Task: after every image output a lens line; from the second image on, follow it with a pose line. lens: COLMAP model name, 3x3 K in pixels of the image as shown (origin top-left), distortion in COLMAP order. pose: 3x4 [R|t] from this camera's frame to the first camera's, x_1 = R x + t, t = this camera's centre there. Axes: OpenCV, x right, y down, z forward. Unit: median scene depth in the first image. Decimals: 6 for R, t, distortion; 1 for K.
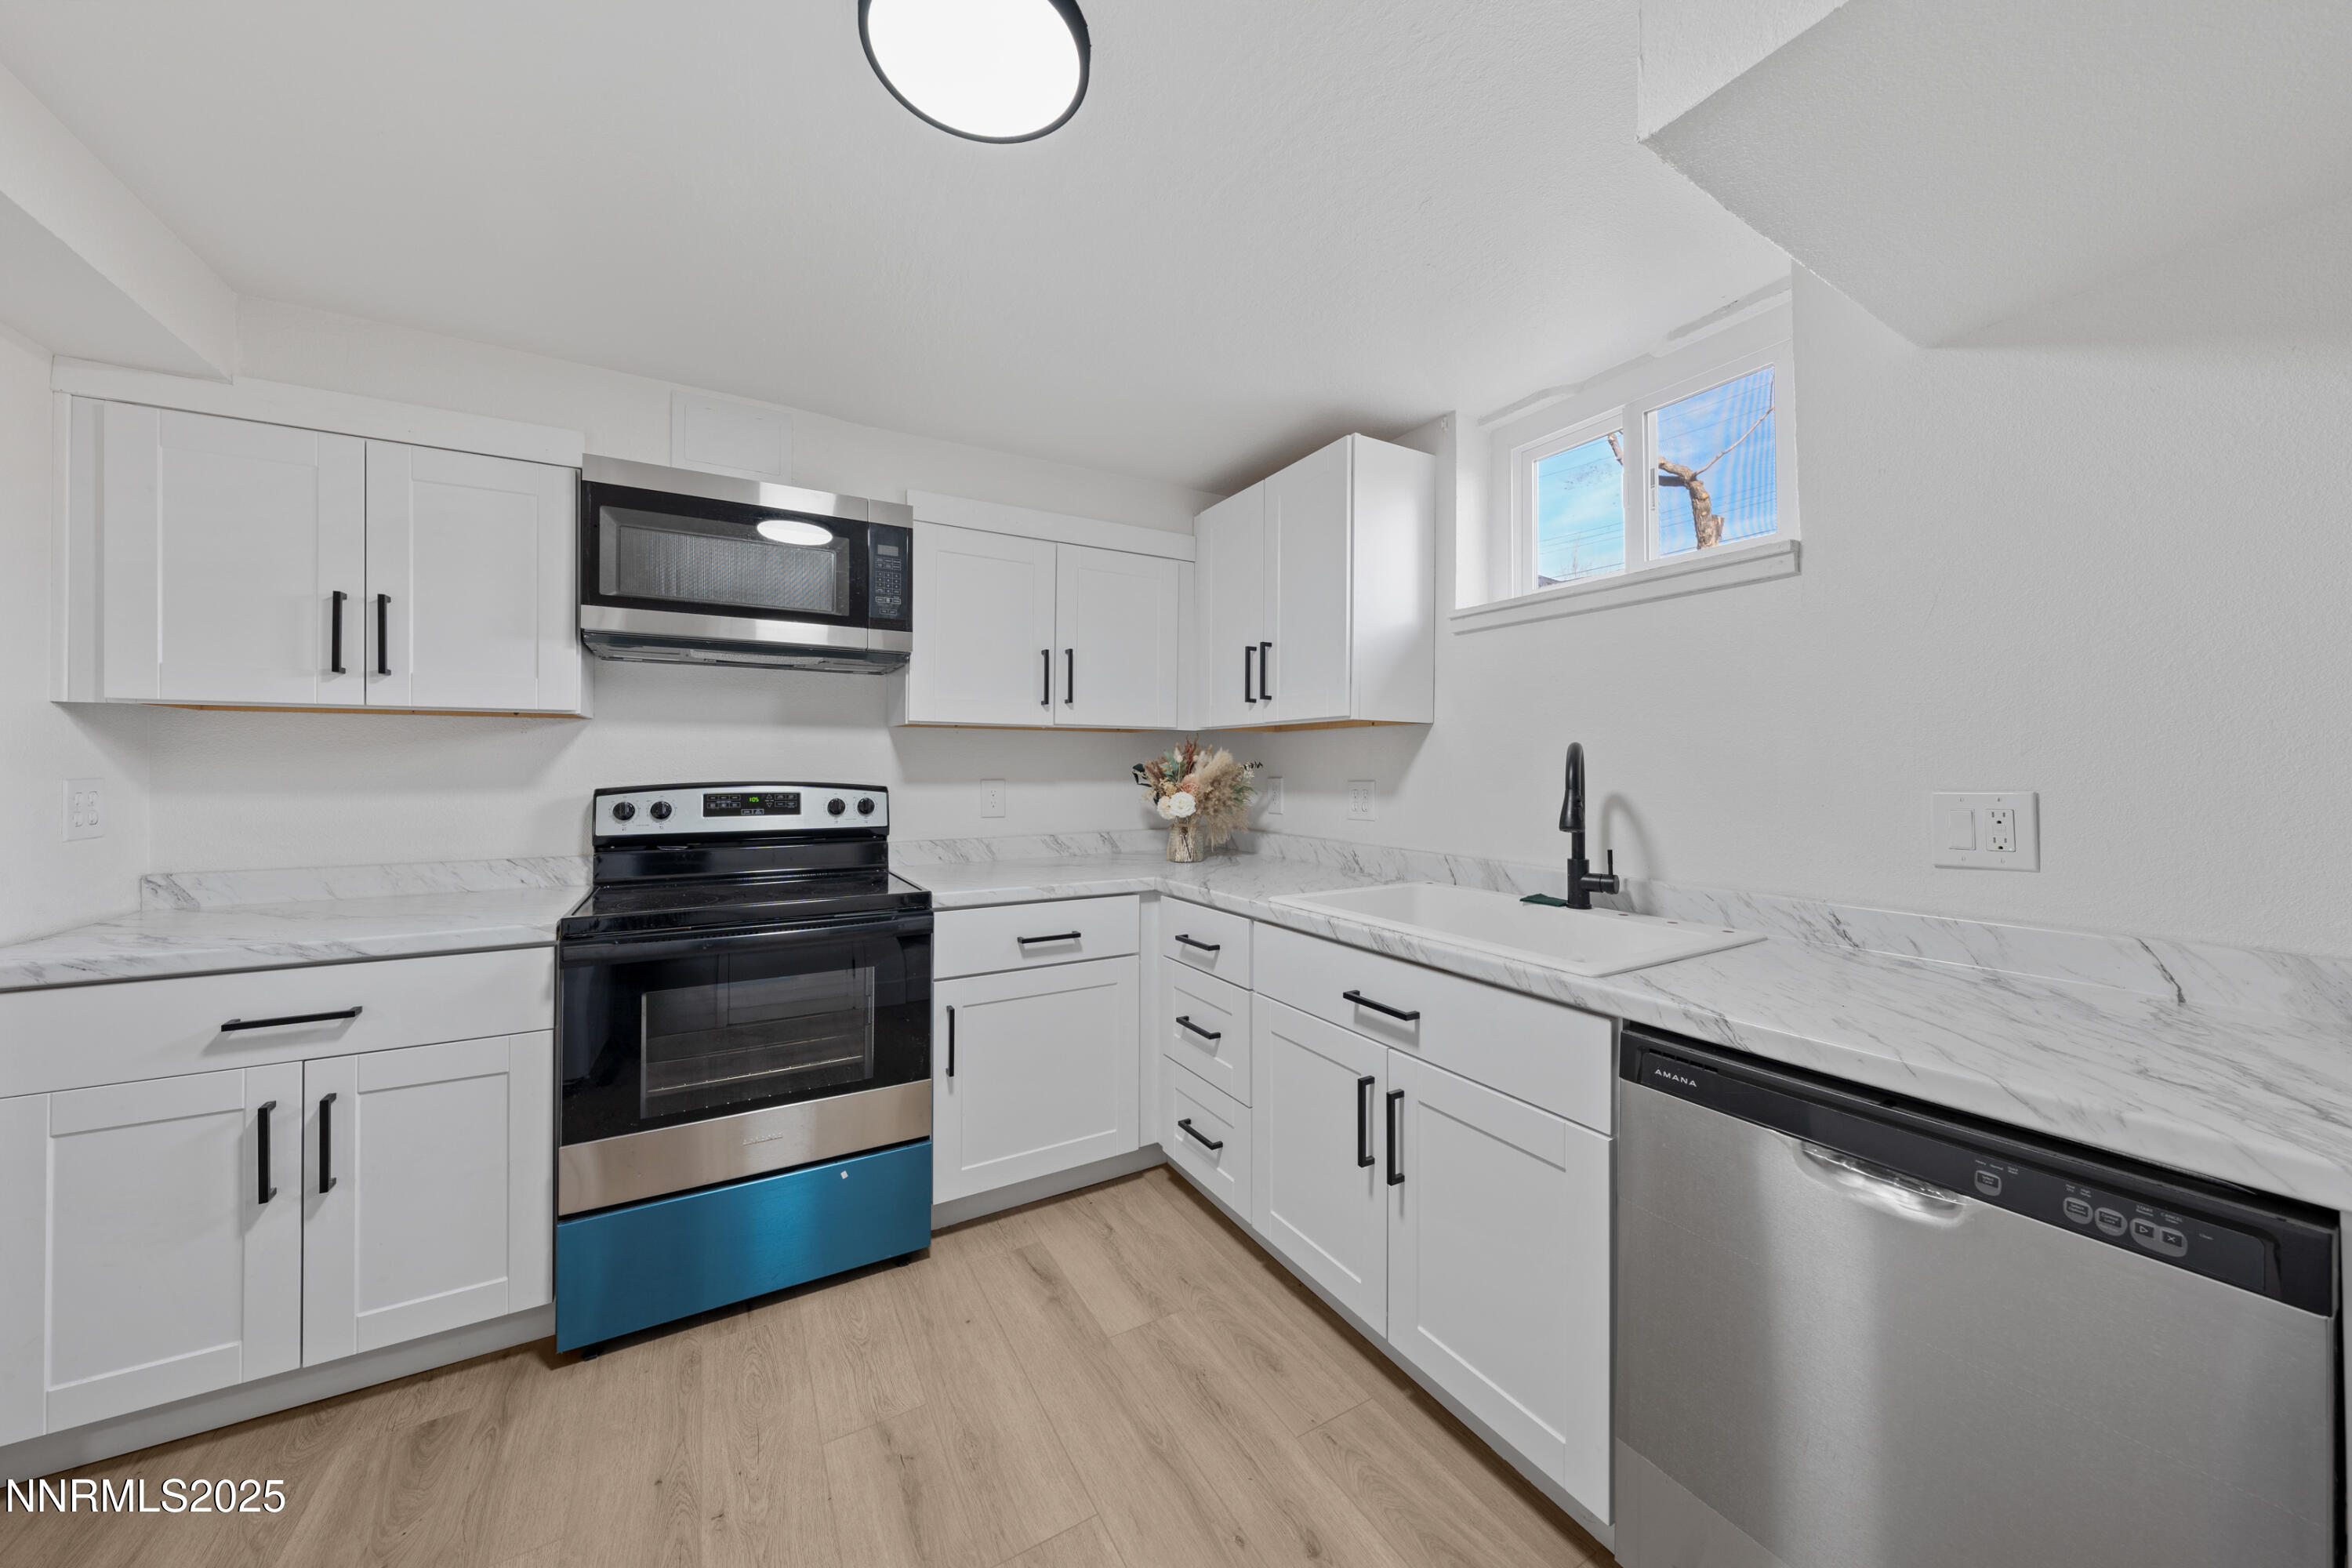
lens RADIAL K [[796.7, 0, 1176.0], [0, 796.7, 784.0], [0, 0, 1]] dist [0.000771, -0.000091]
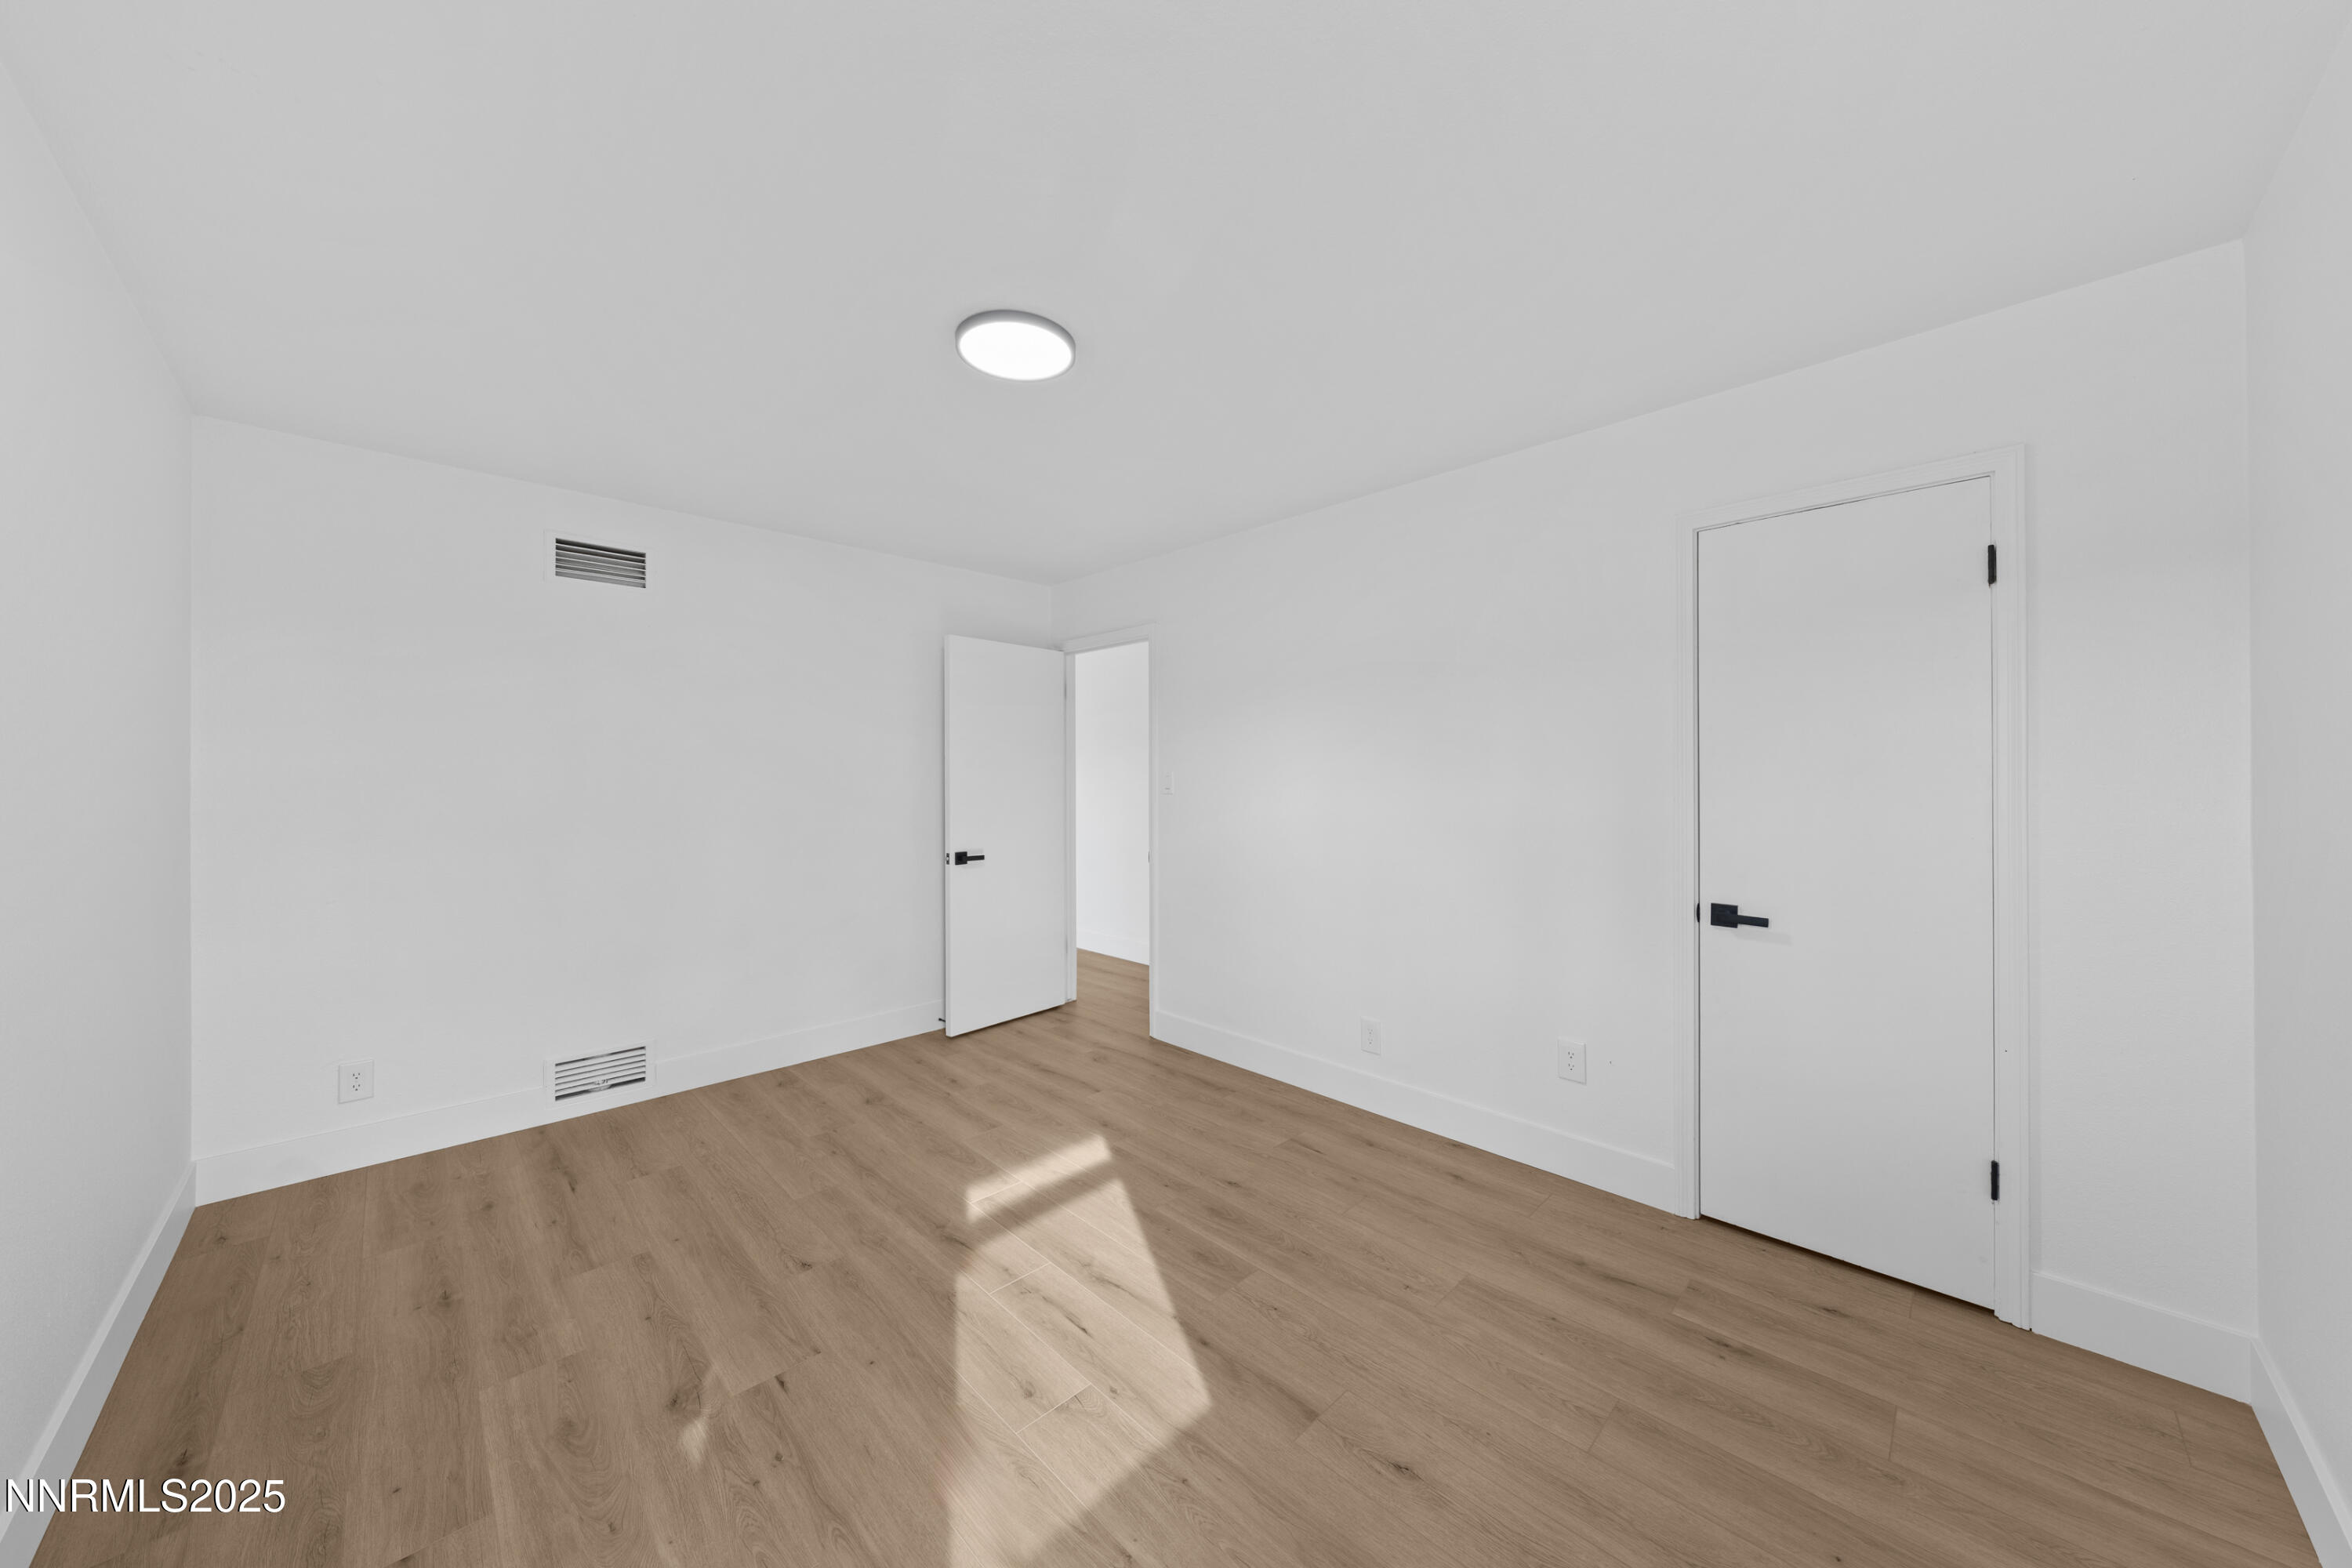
lens RADIAL K [[796.7, 0, 1176.0], [0, 796.7, 784.0], [0, 0, 1]] dist [0.000771, -0.000091]
pose [[-0.969841, -0.004434, -0.243697, -0.188391], [-0.006050, 0.999964, 0.005885, -0.067158], [0.243662, 0.007182, -0.969834, 2.129437]]
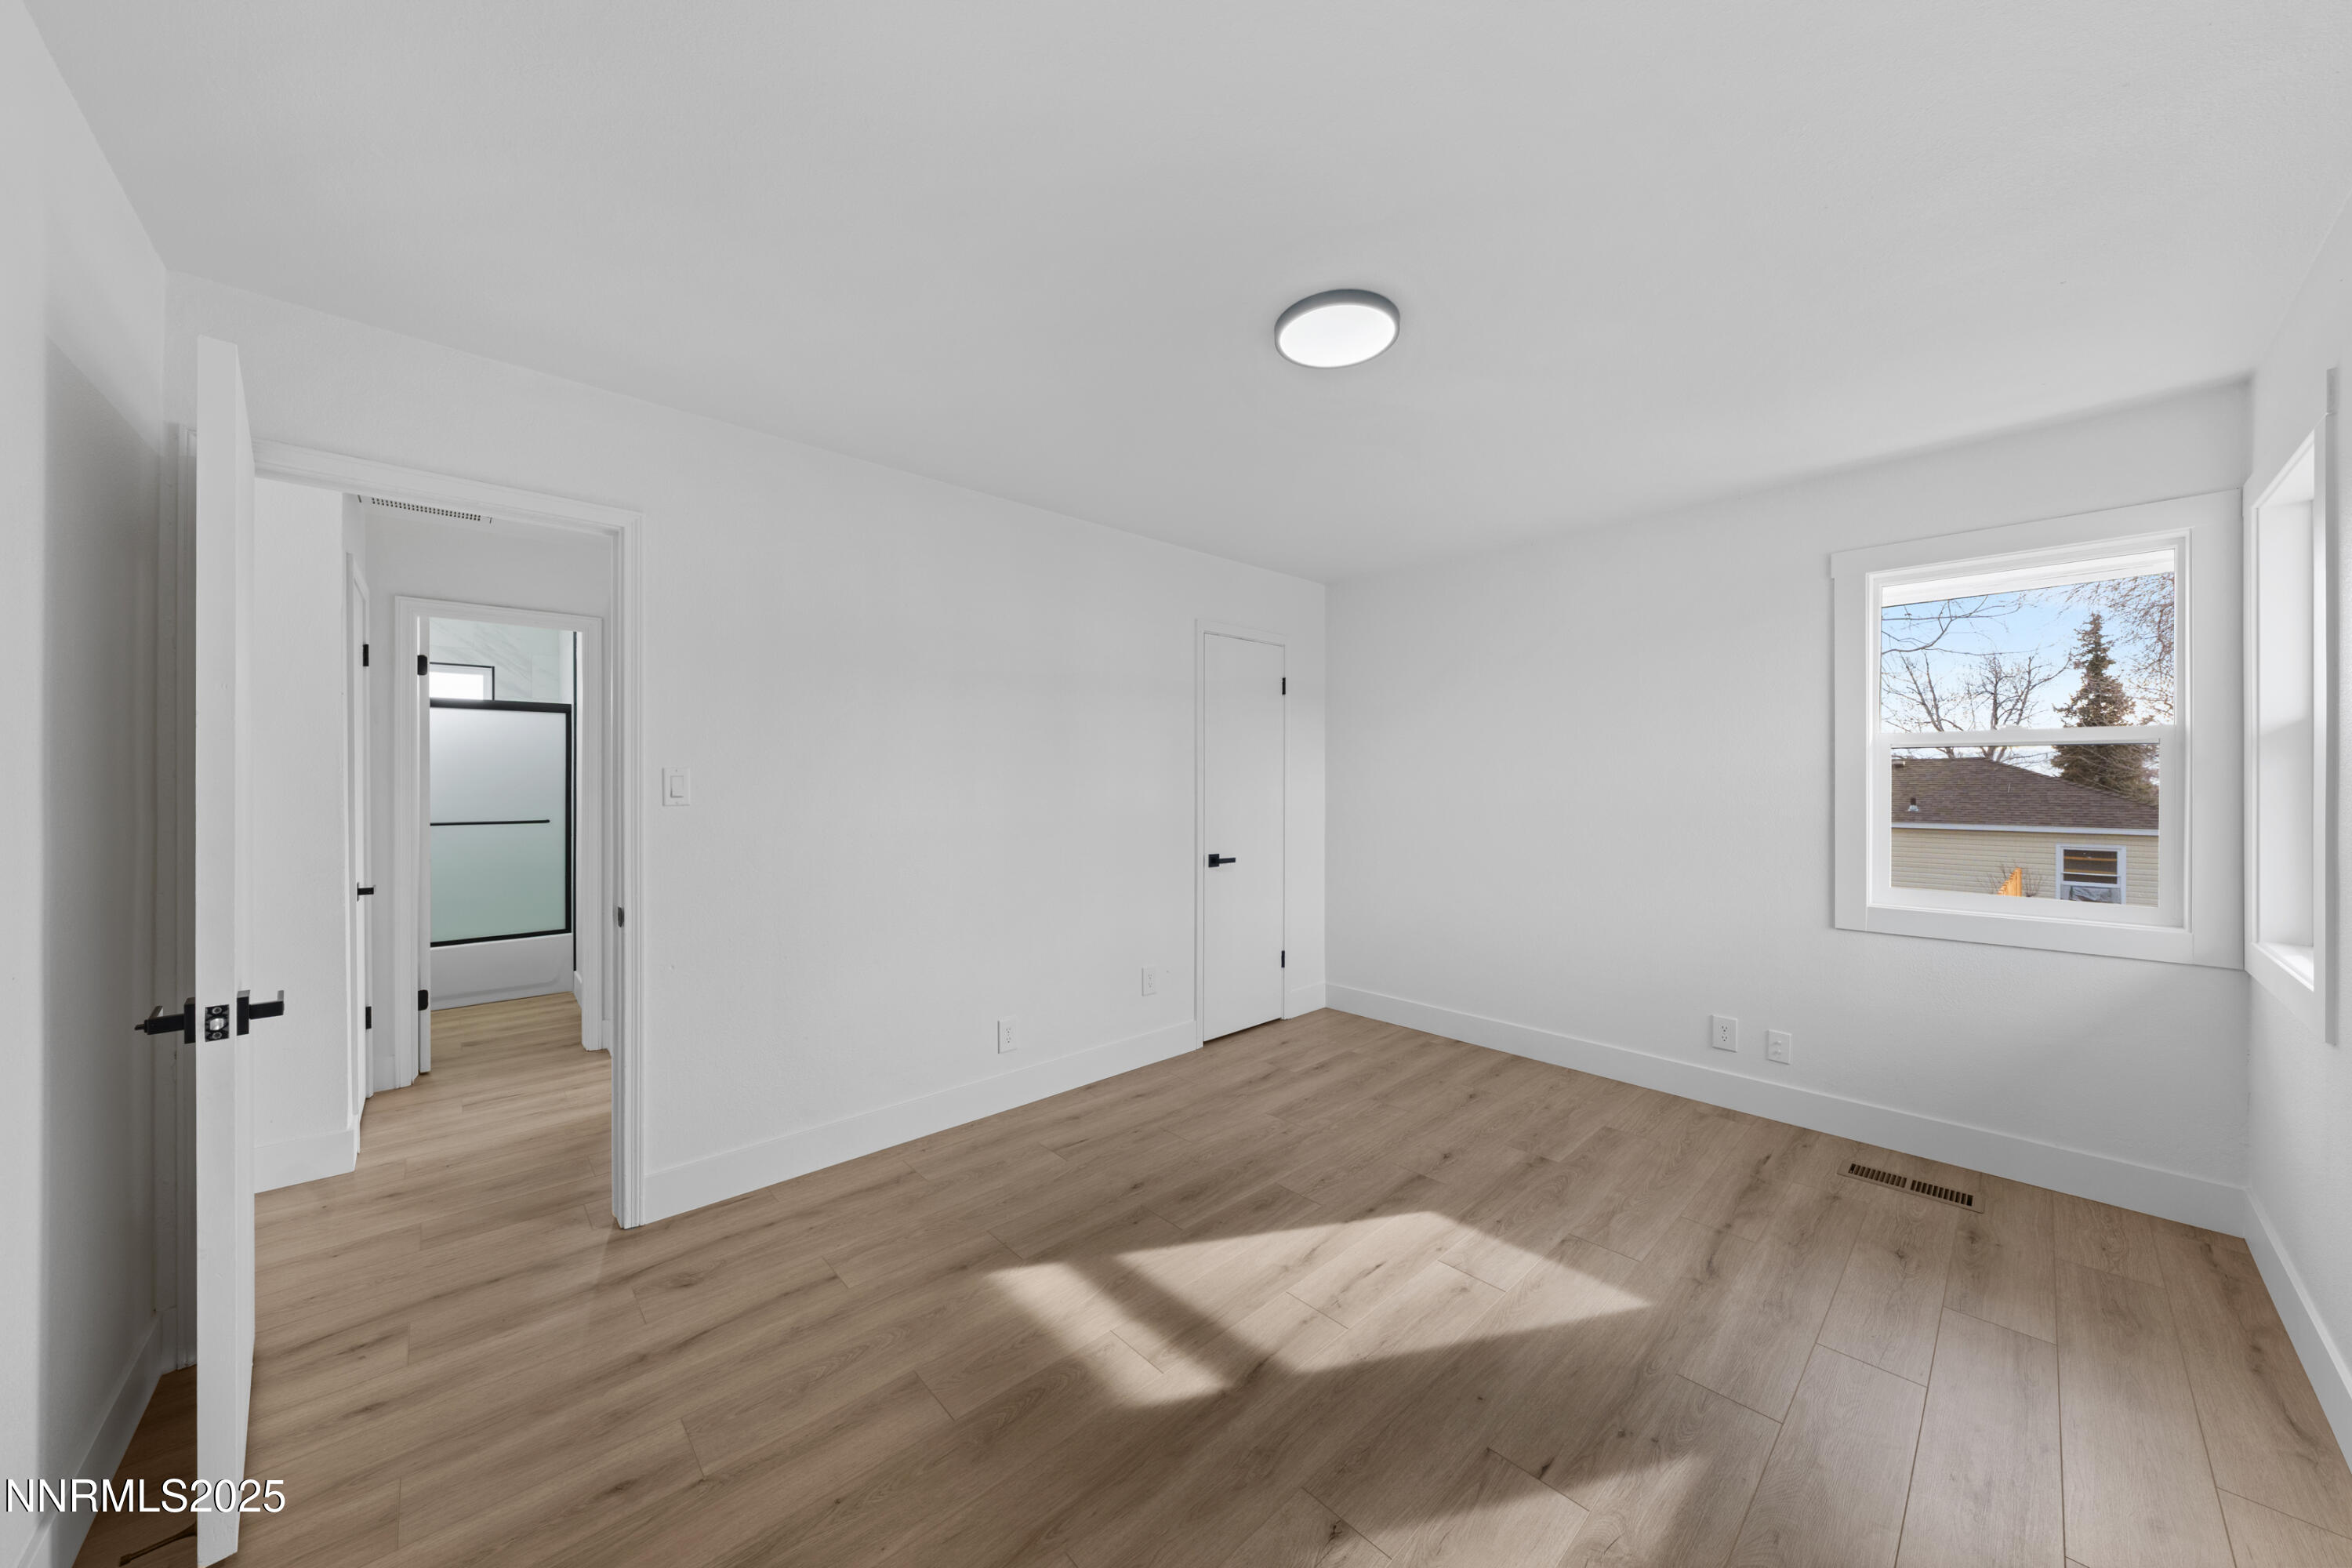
lens RADIAL K [[796.7, 0, 1176.0], [0, 796.7, 784.0], [0, 0, 1]] dist [0.000771, -0.000091]
pose [[0.212488, -0.005324, -0.977149, 1.061241], [-0.000755, 0.999984, -0.005612, -0.047698], [0.977163, 0.001931, 0.212480, 0.055128]]
